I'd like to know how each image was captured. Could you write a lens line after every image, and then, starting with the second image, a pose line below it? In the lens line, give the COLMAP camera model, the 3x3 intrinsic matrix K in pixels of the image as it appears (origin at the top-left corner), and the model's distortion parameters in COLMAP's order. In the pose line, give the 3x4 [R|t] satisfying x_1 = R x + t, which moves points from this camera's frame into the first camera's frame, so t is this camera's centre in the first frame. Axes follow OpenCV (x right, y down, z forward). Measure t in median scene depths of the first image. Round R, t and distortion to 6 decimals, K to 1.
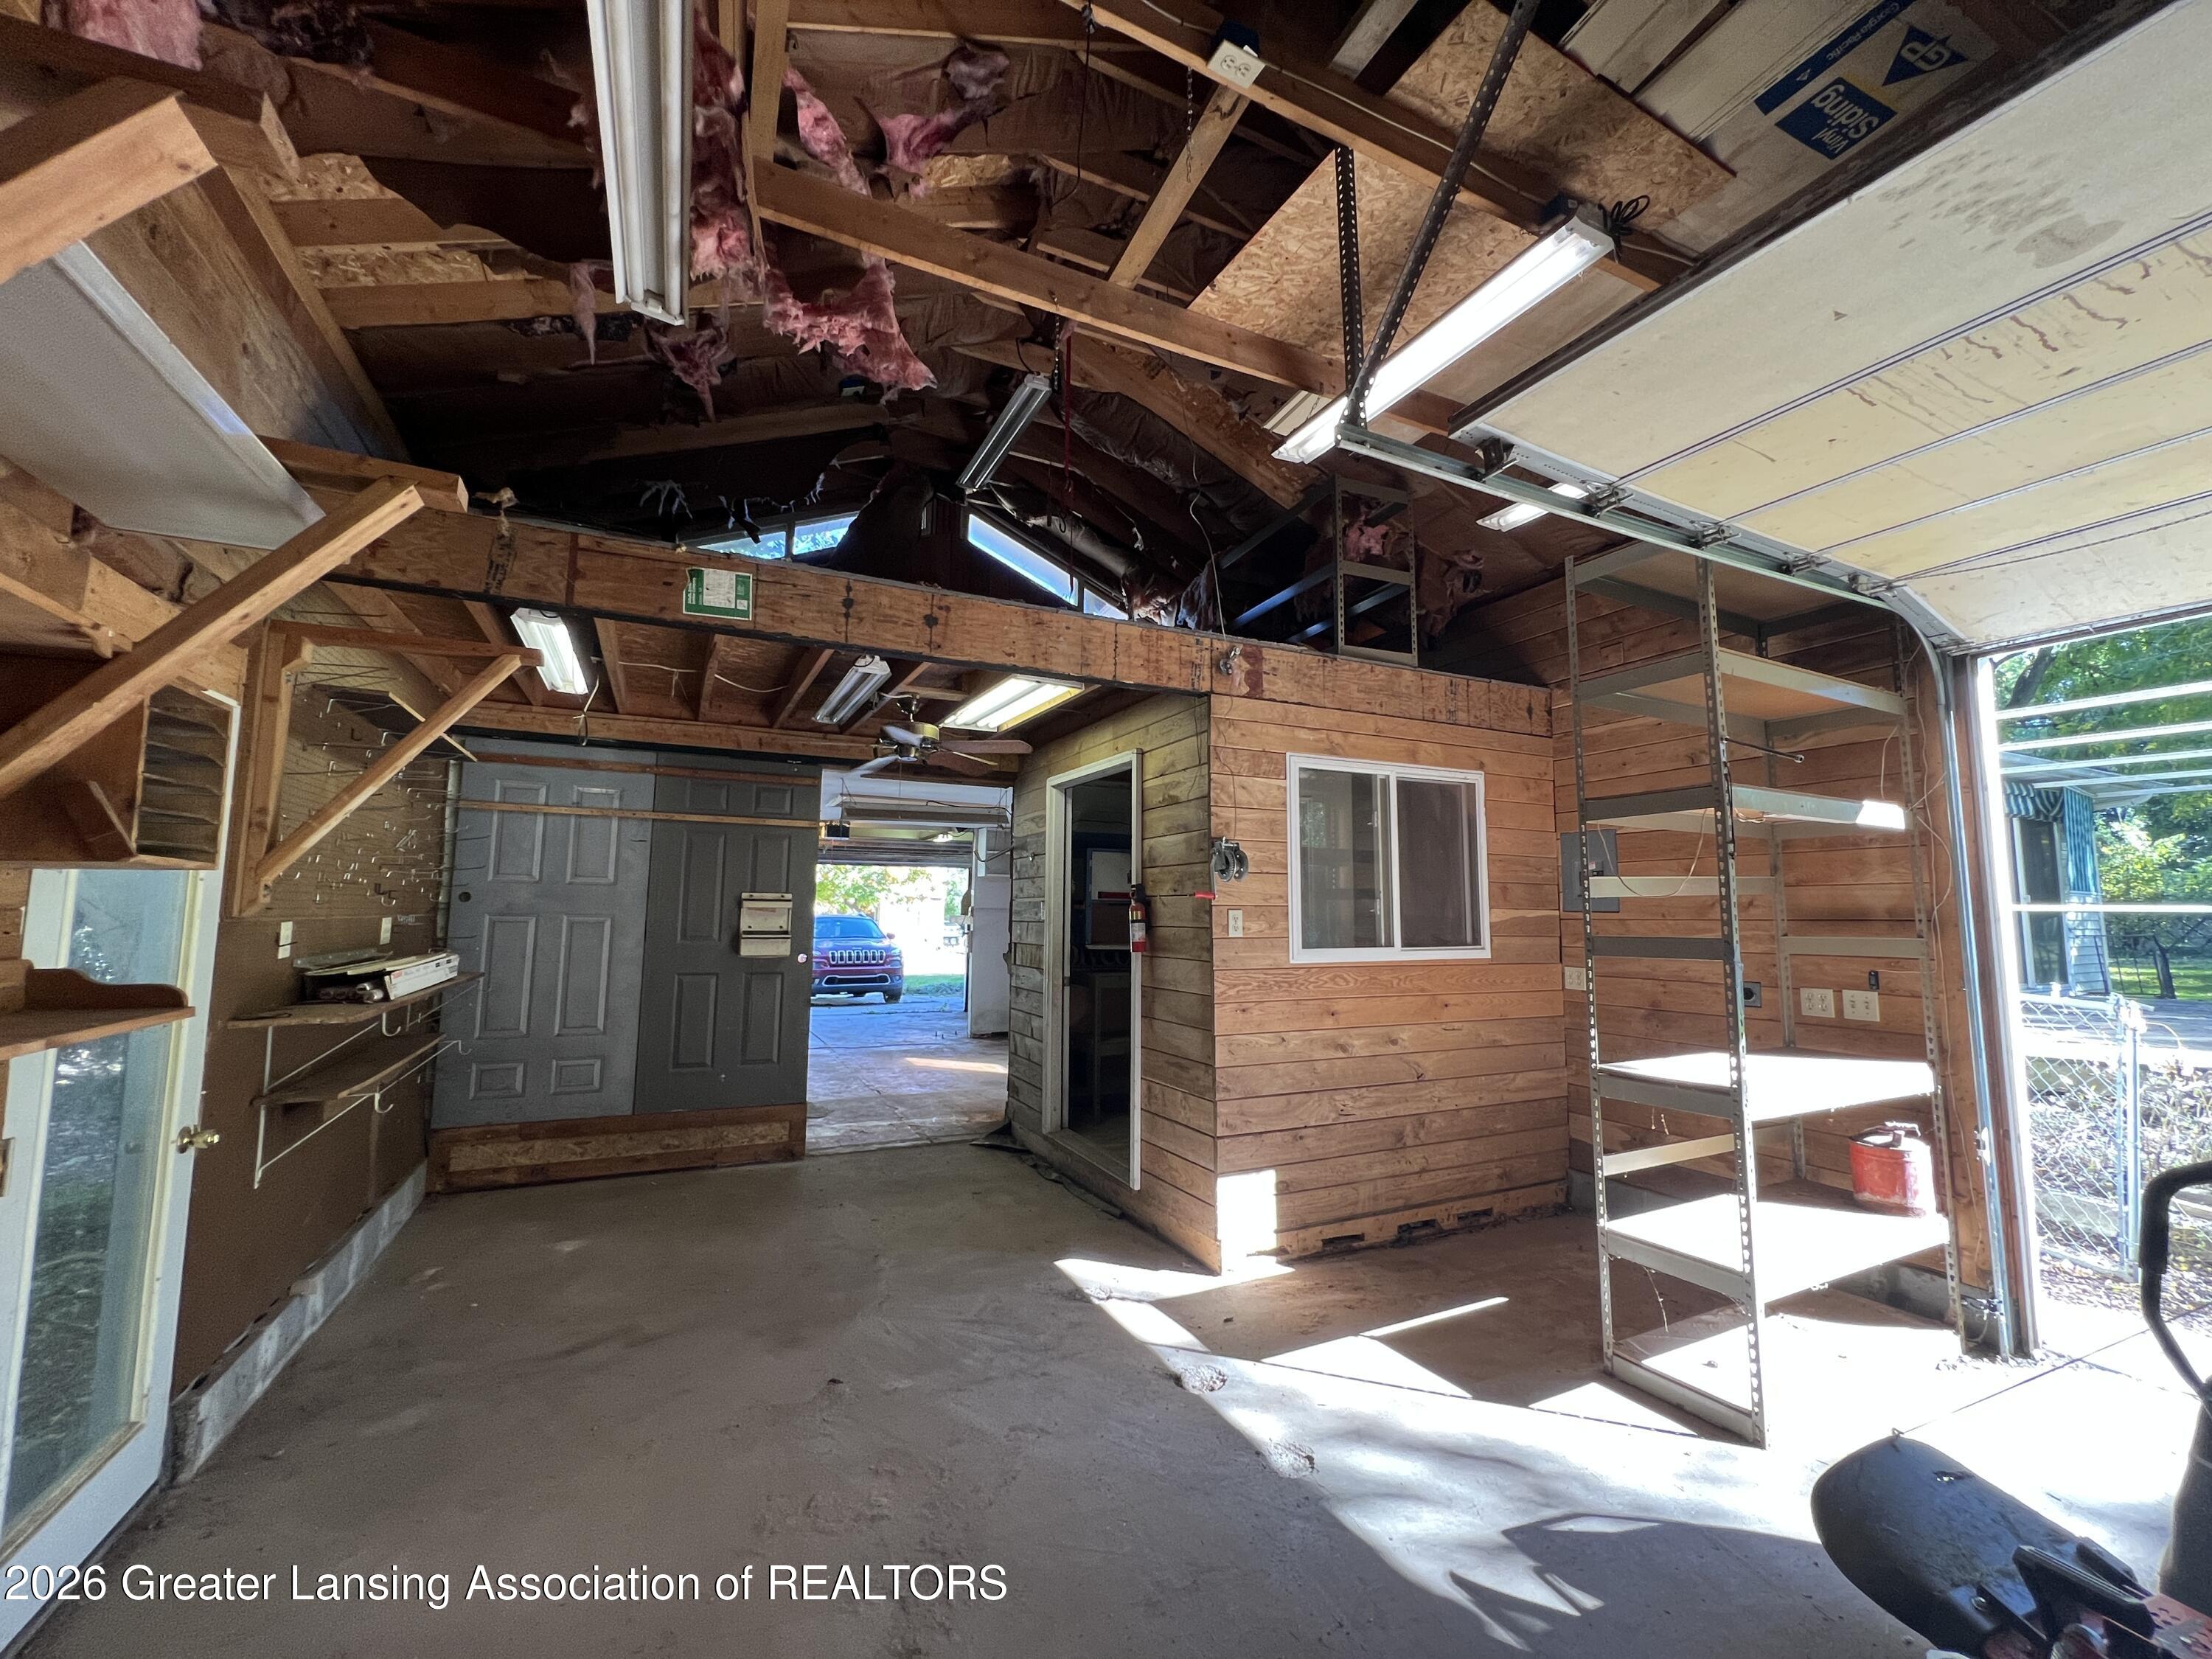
lens RADIAL K [[891.3, 0, 1103.4], [0, 891.3, 829.6], [0, 0, 1]] dist [0.001425, 0.000097]
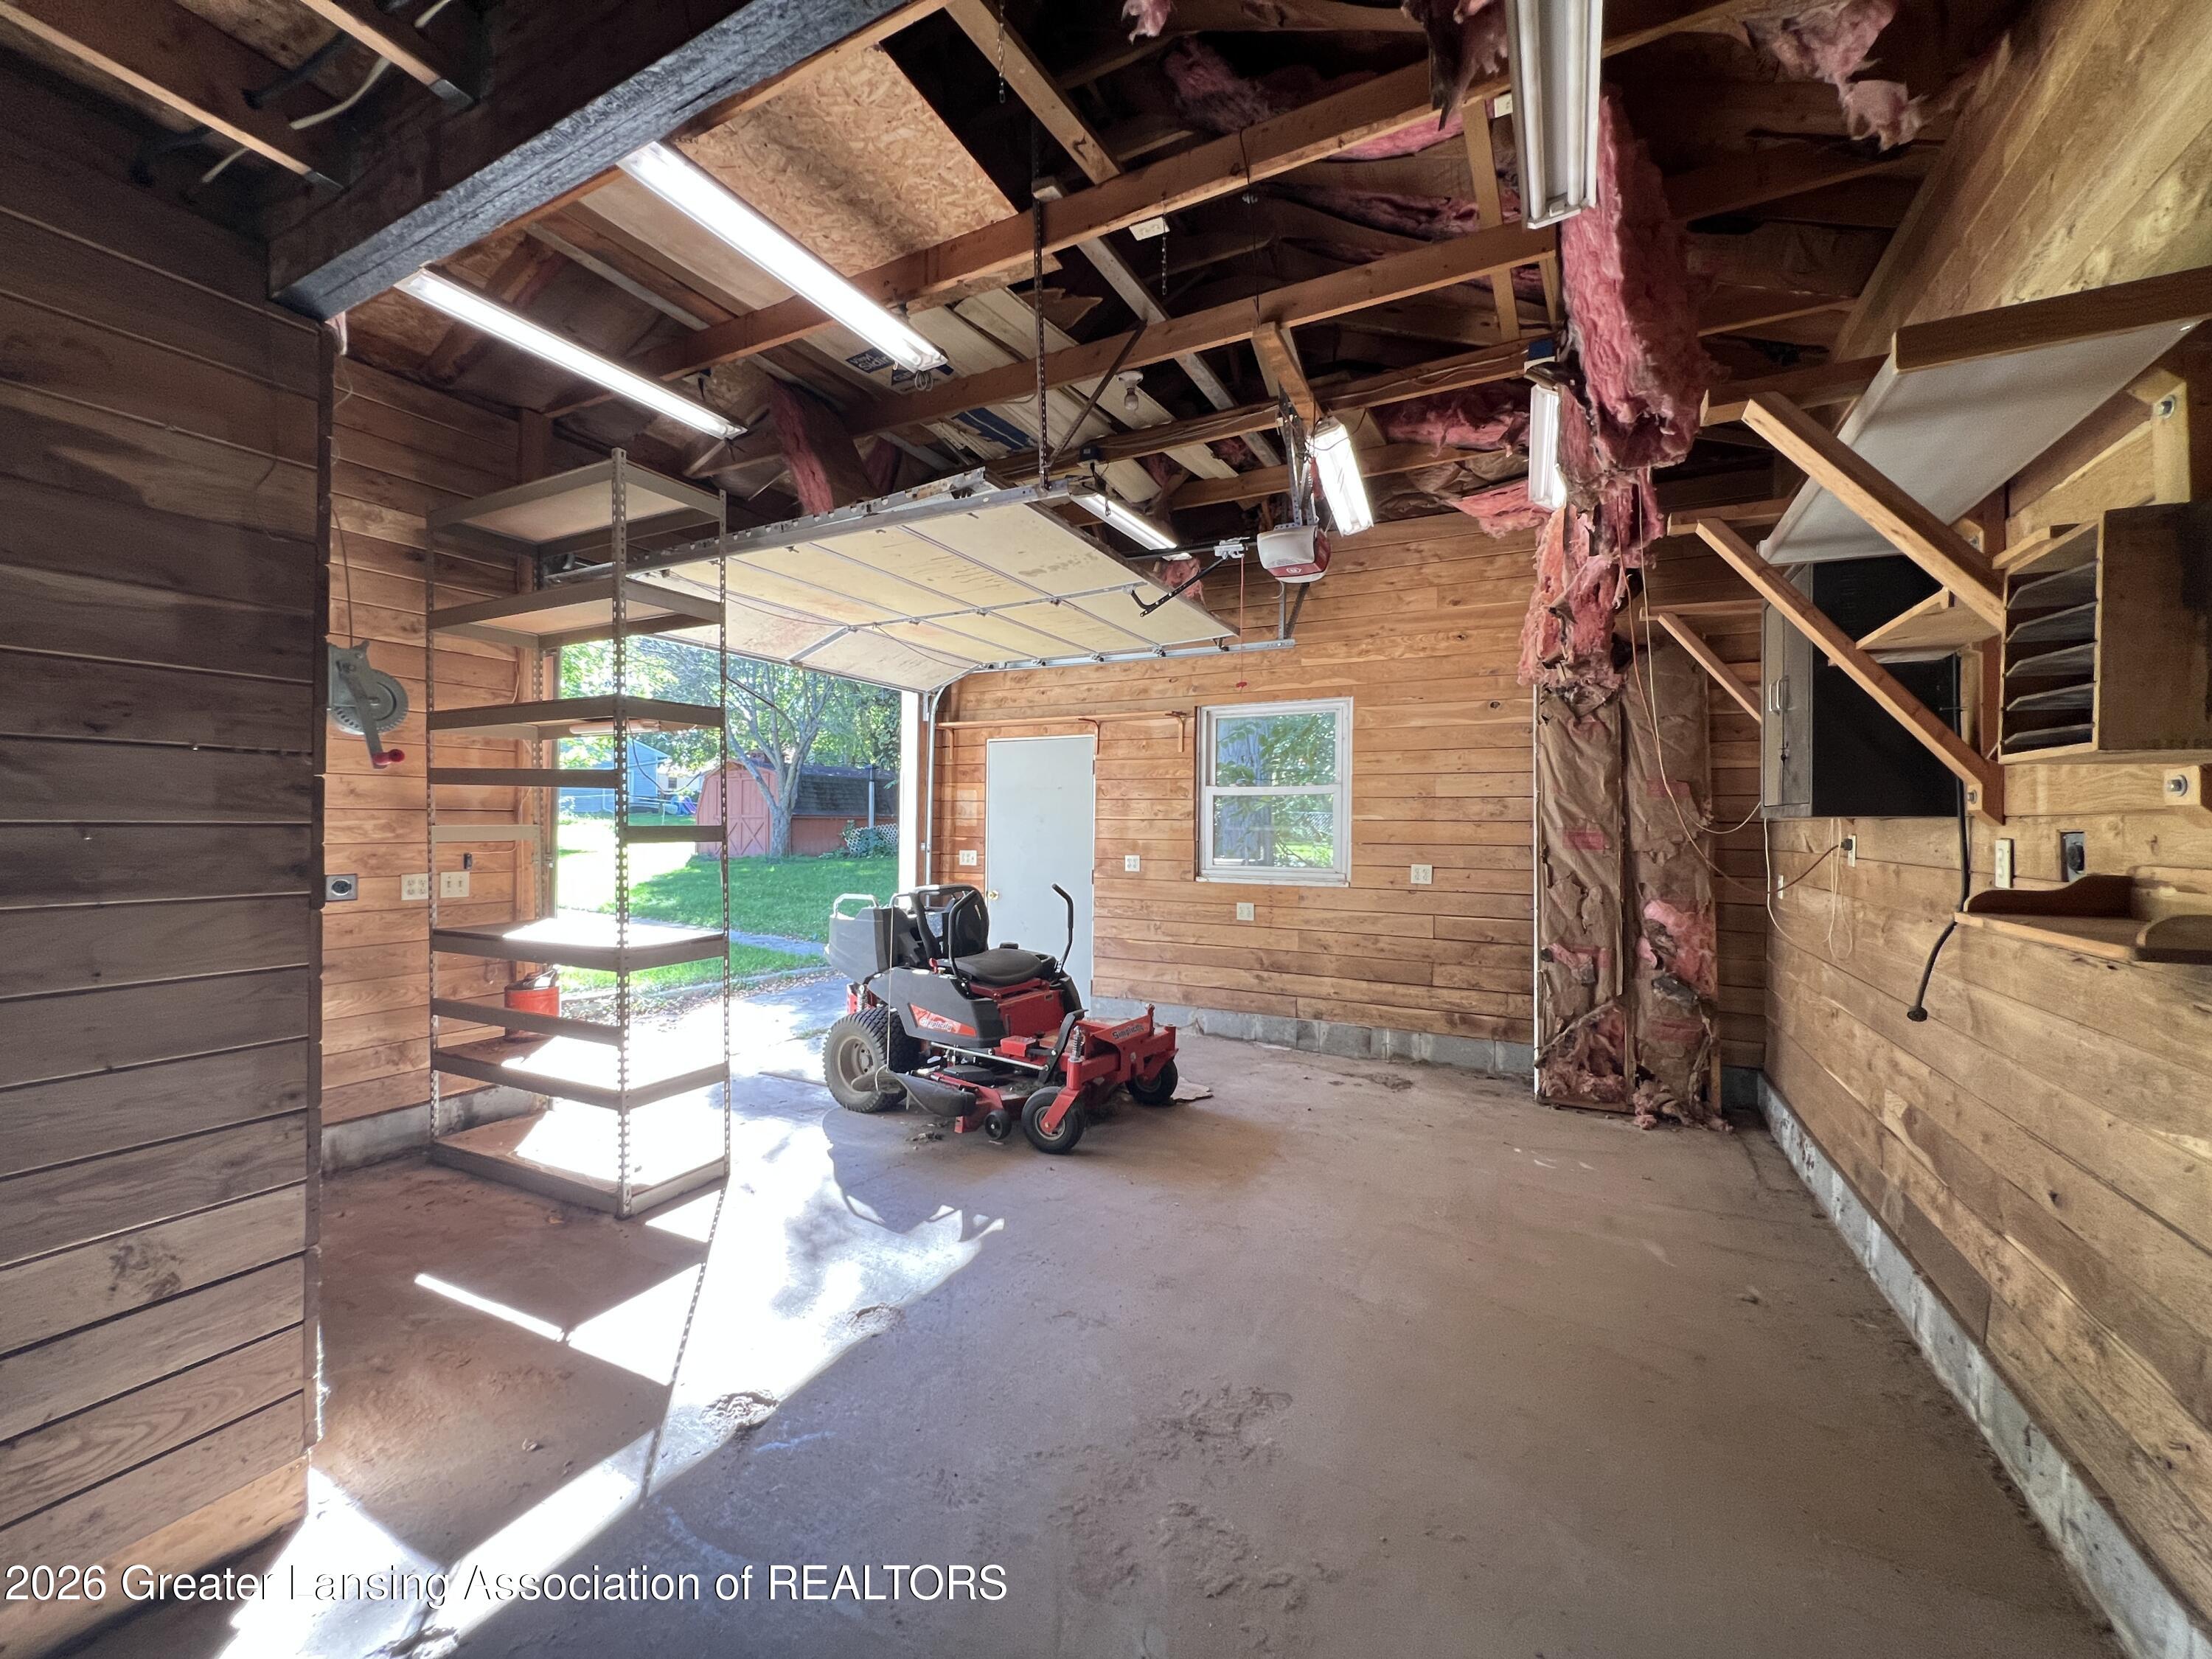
lens RADIAL K [[887.0, 0, 1106.7], [0, 887.0, 821.6], [0, 0, 1]] dist [-0.000760, -0.000093]
pose [[-0.597845, -0.011692, 0.801526, -0.661339], [-0.090959, 0.994425, -0.053339, 0.122822], [-0.796434, -0.104794, -0.595576, 1.219964]]
